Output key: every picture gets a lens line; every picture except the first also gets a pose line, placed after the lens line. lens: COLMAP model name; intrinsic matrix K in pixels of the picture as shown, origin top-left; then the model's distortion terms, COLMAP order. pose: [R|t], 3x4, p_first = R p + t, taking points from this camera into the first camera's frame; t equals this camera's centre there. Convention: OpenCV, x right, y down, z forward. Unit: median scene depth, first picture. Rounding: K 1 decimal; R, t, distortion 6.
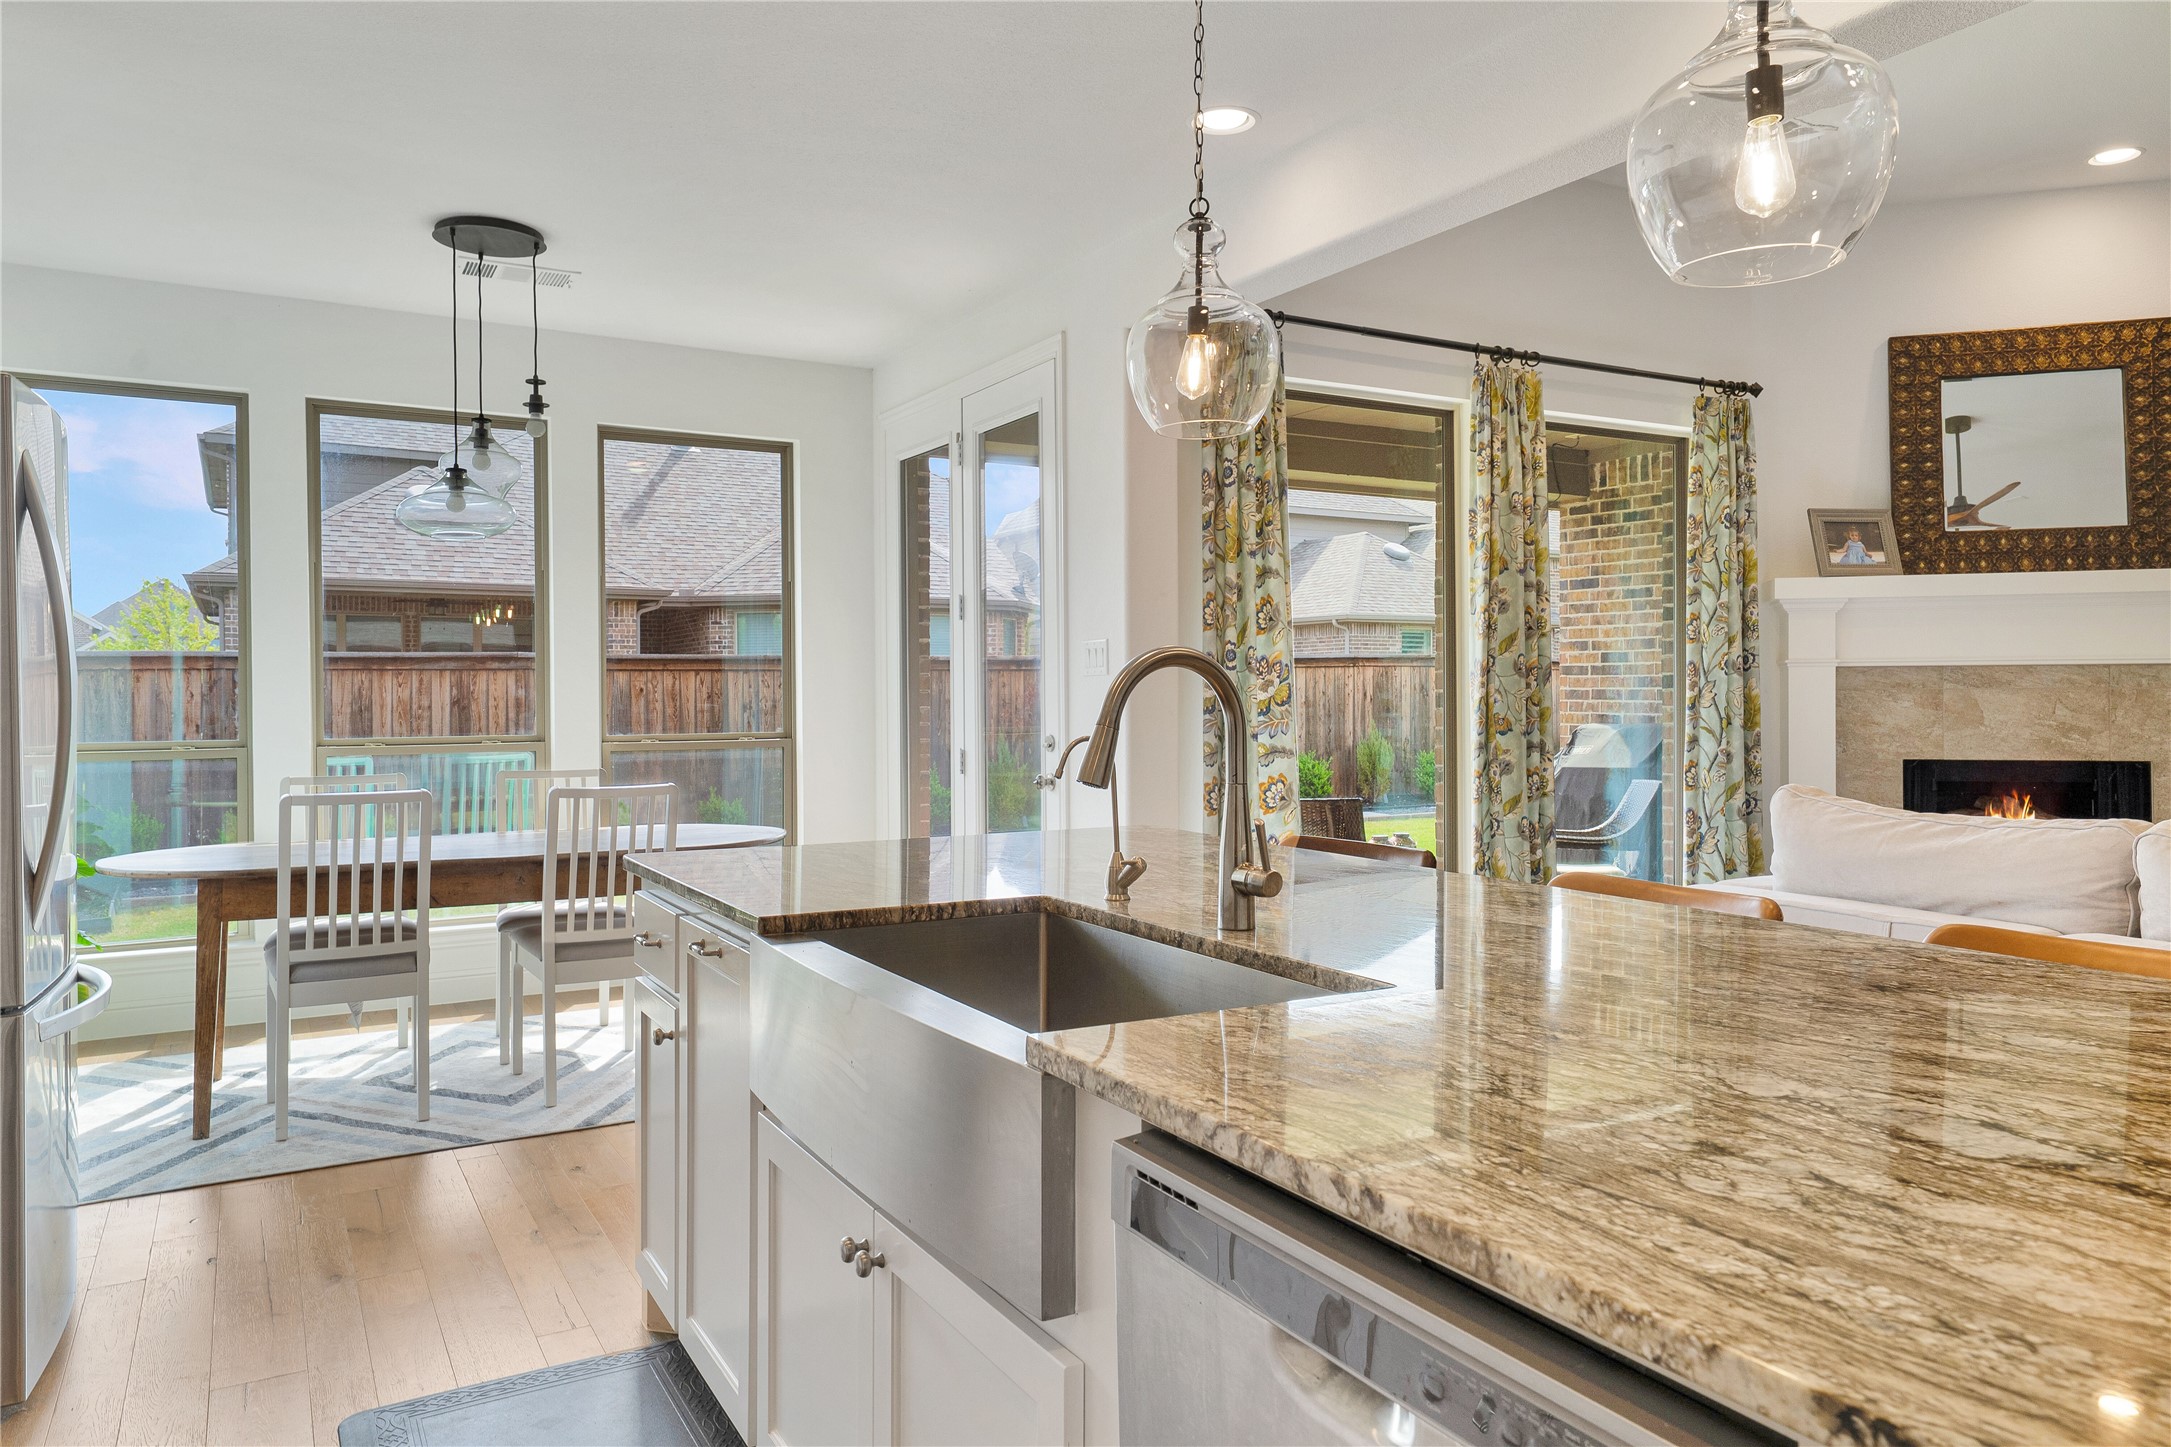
lens RADIAL K [[1456.8, 0, 1093.3], [0, 1456.8, 694.3], [0, 0, 1]] dist [0.020571, 0.006021]
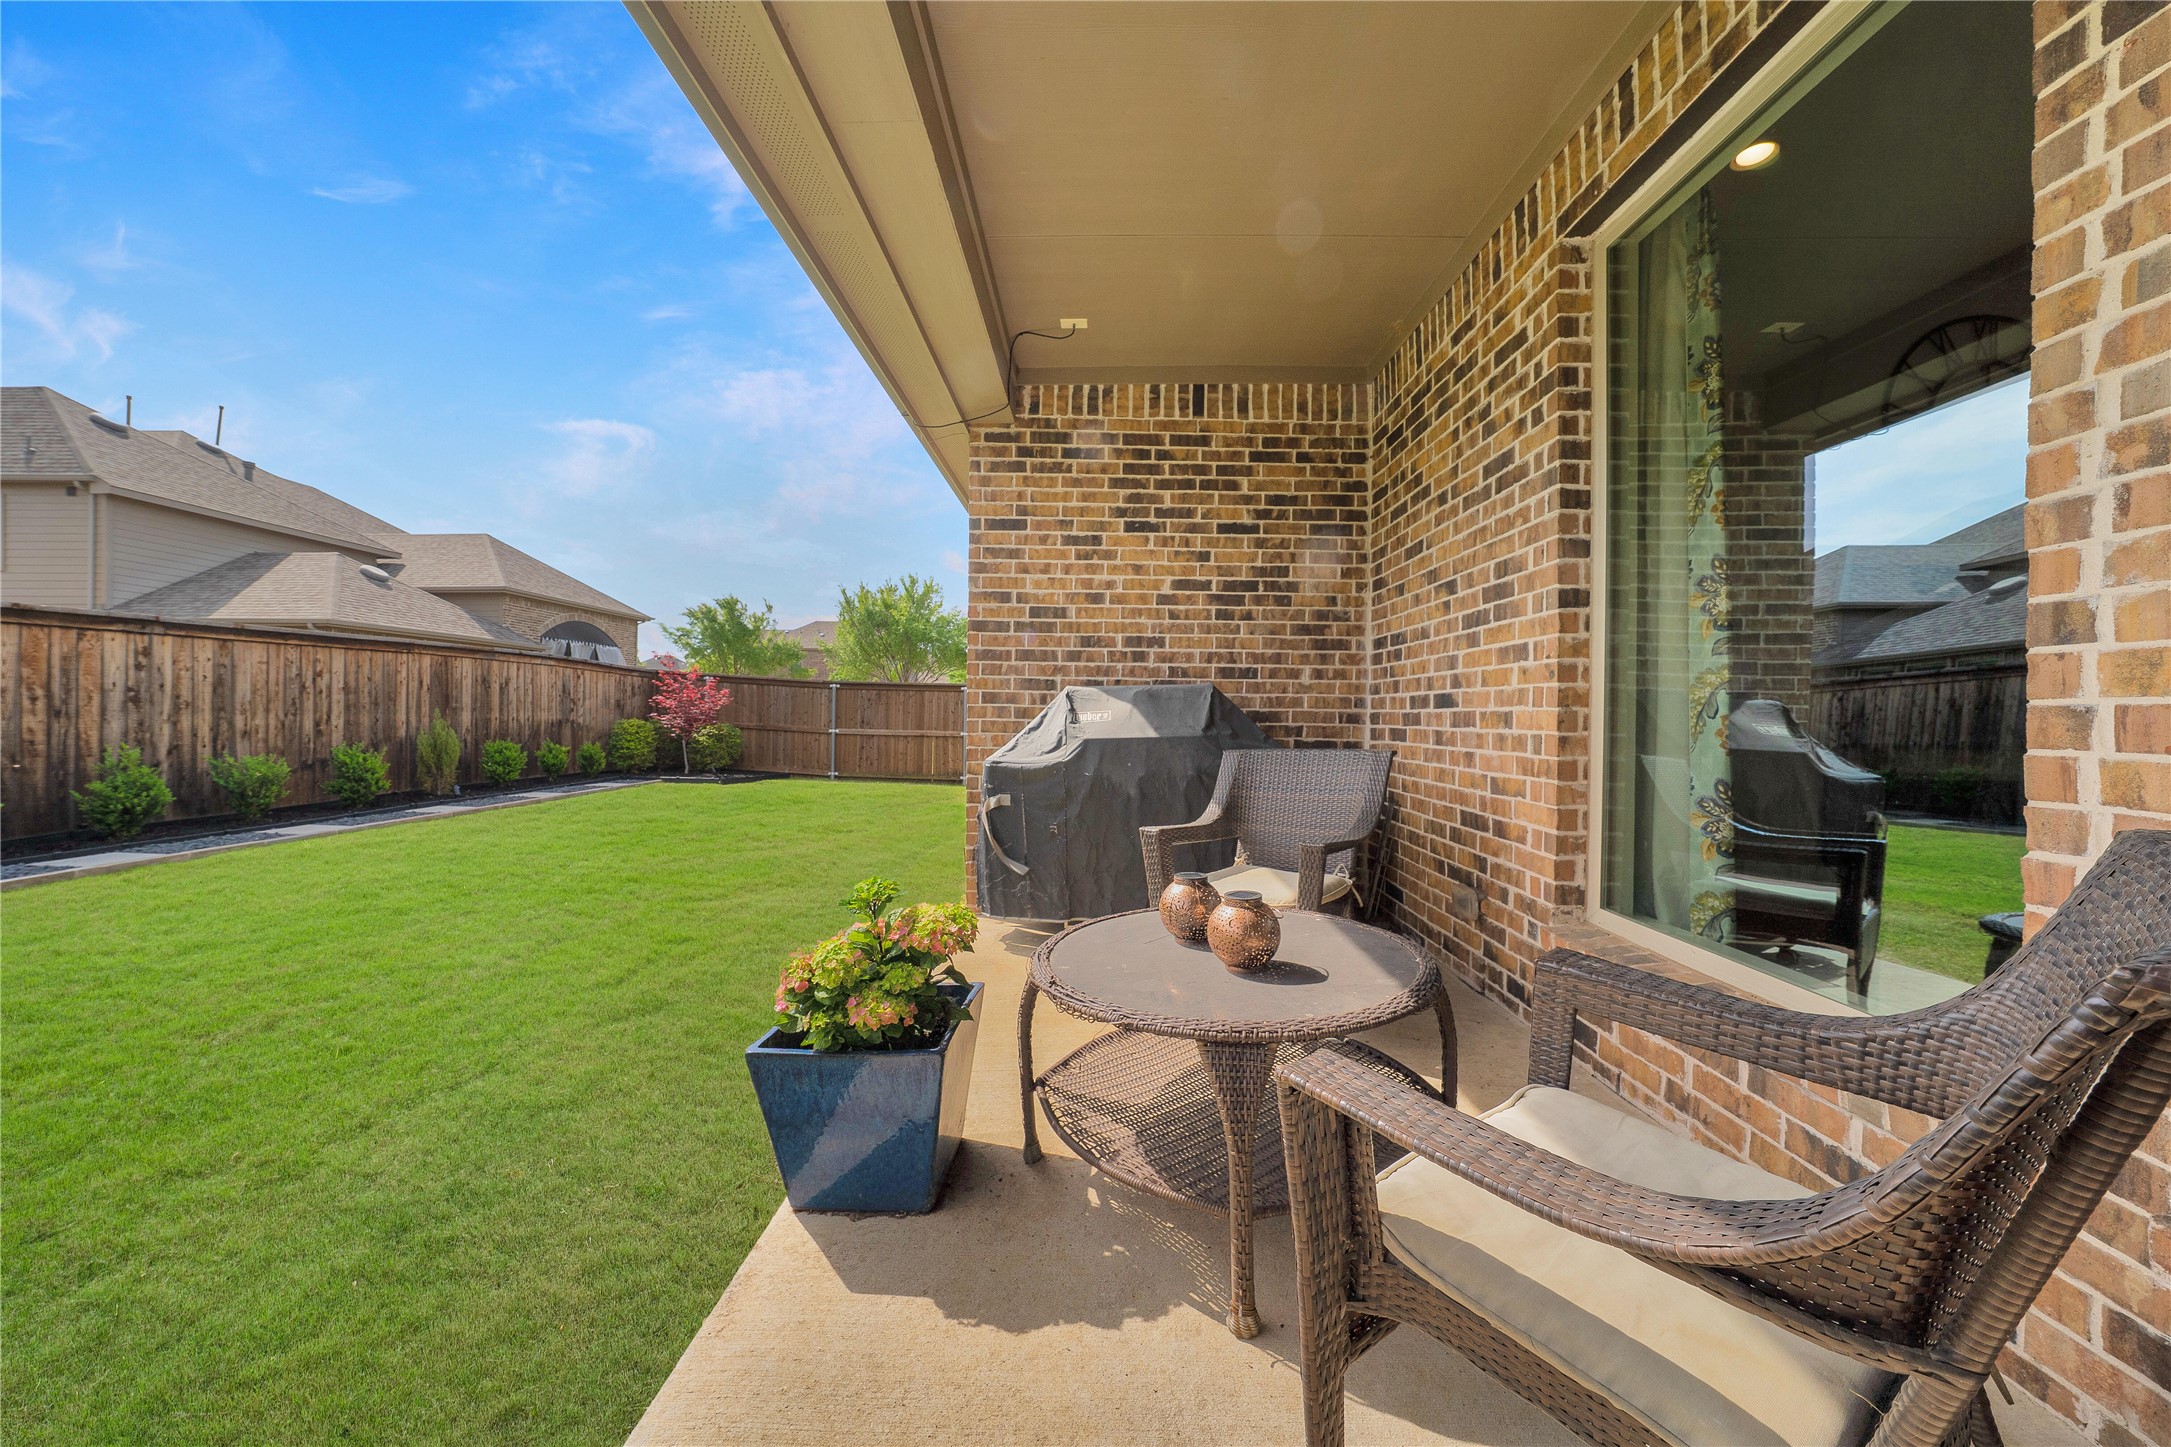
lens RADIAL K [[769.5, 0, 1090.0], [0, 769.5, 713.4], [0, 0, 1]] dist [-0.023439, 0.006402]
pose [[0.524456, 0.008757, 0.851392, -0.029753], [-0.010193, 0.999940, -0.004006, 0.062693], [-0.851376, -0.006577, 0.524514, 1.288426]]
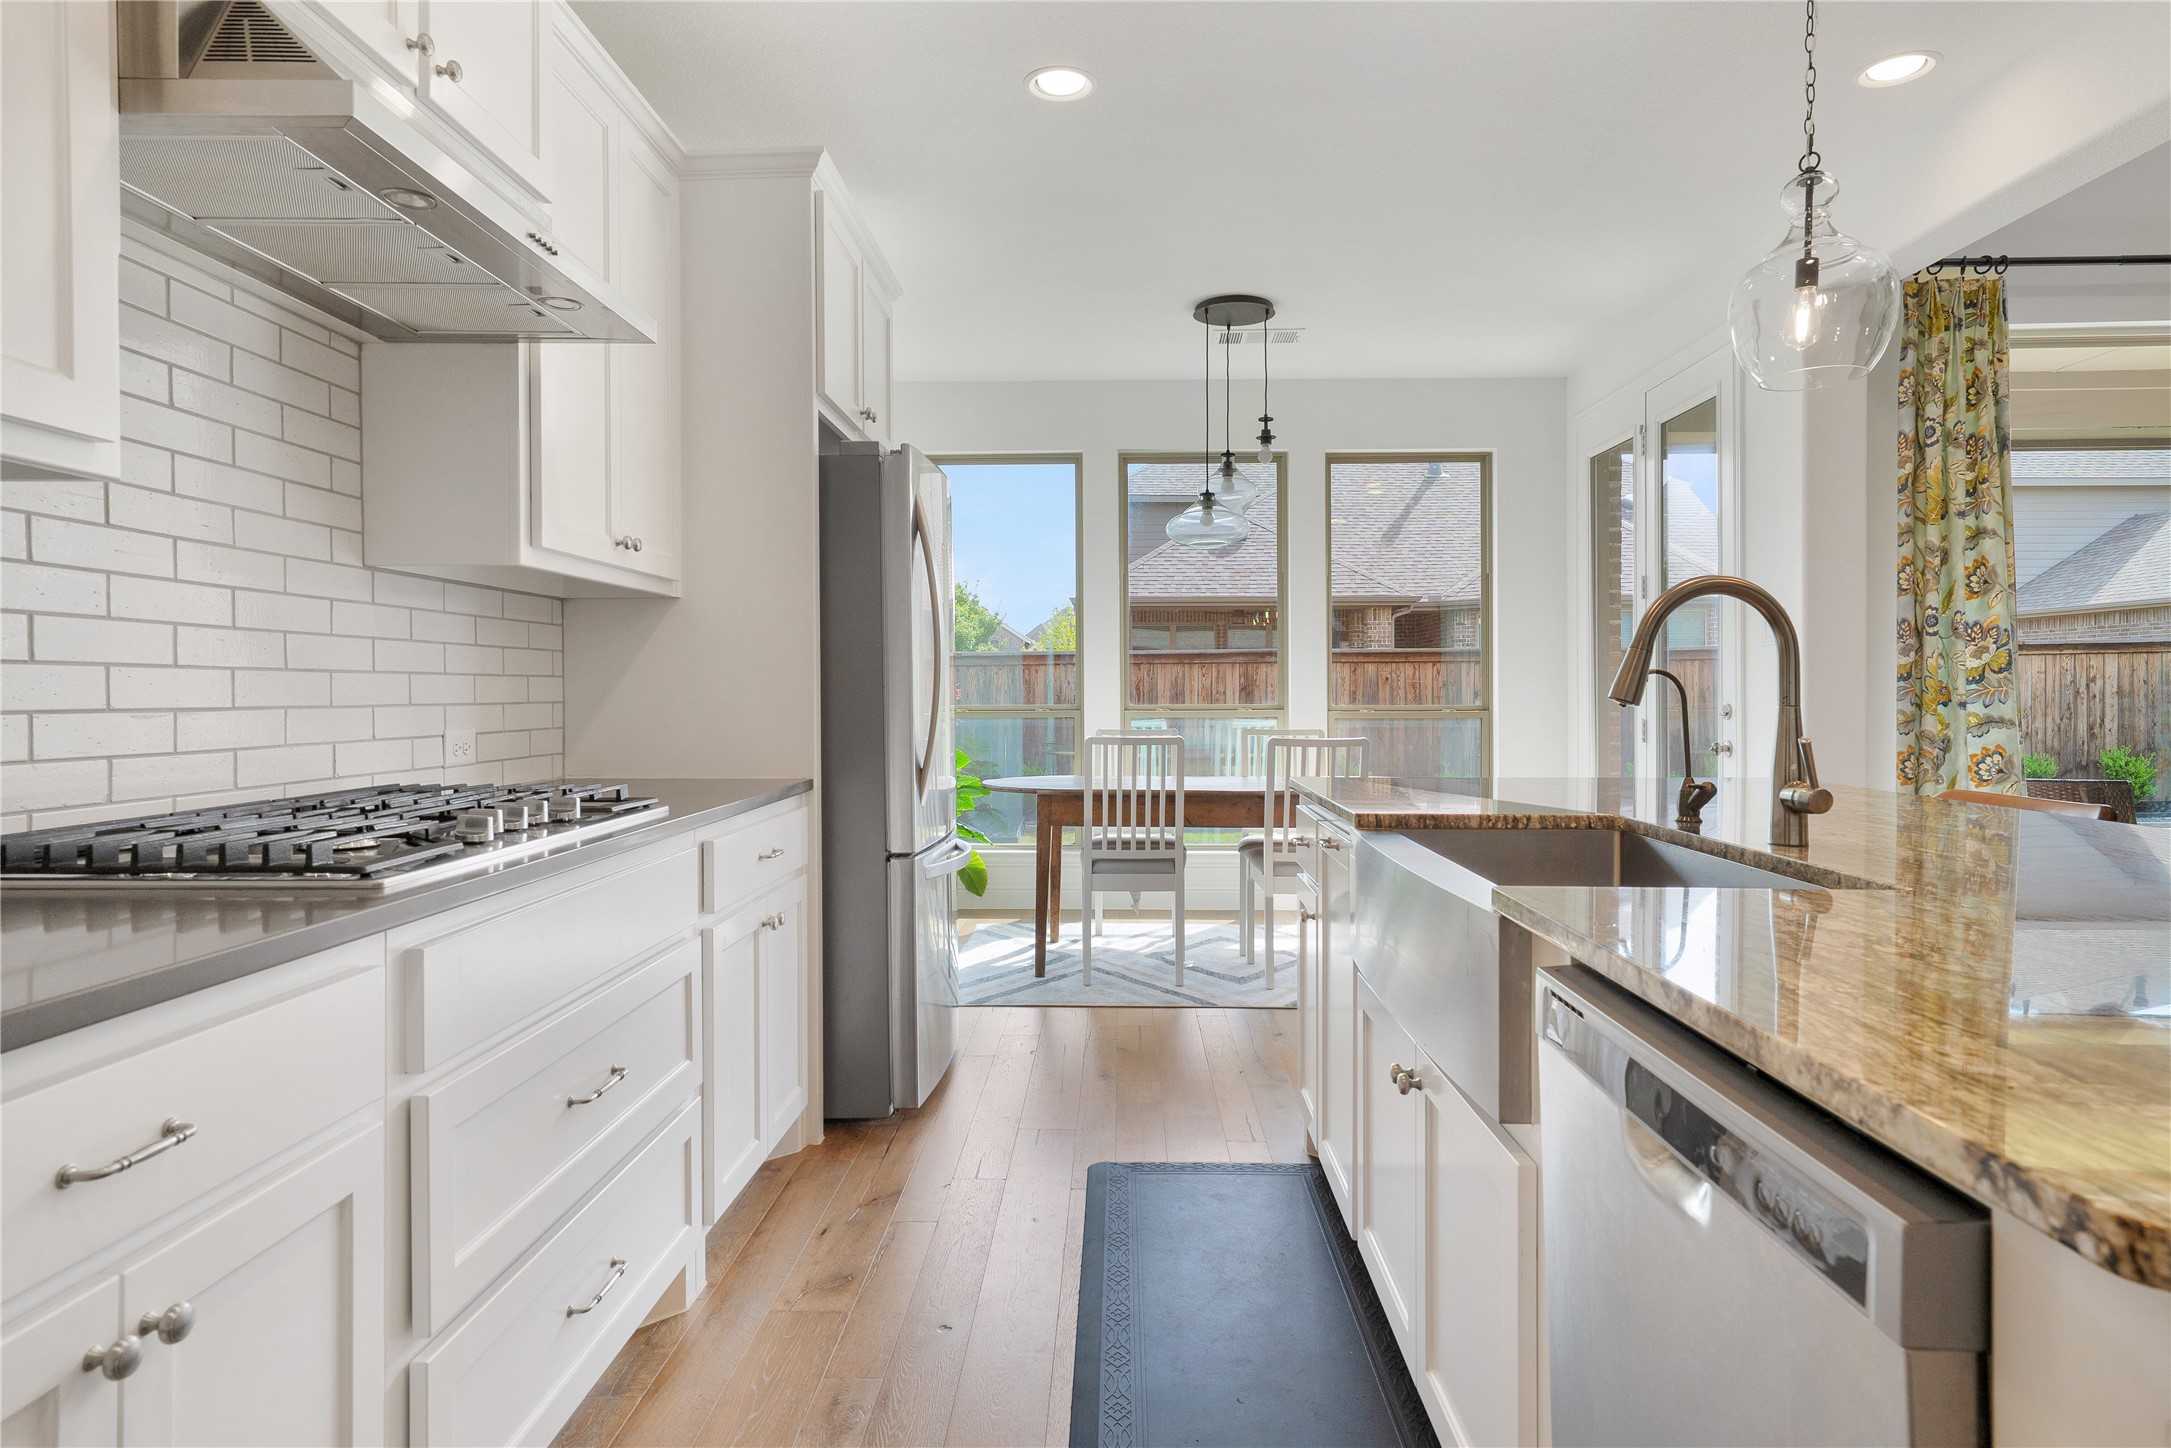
lens RADIAL K [[1266.0, 0, 1087.9], [0, 1266.0, 695.9], [0, 0, 1]] dist [0.018171, -0.002155]
pose [[0.852546, 0.003264, -0.522643, 0.056896], [-0.001534, 0.999992, 0.003743, 0.019918], [0.522651, -0.002389, 0.852544, -0.014923]]
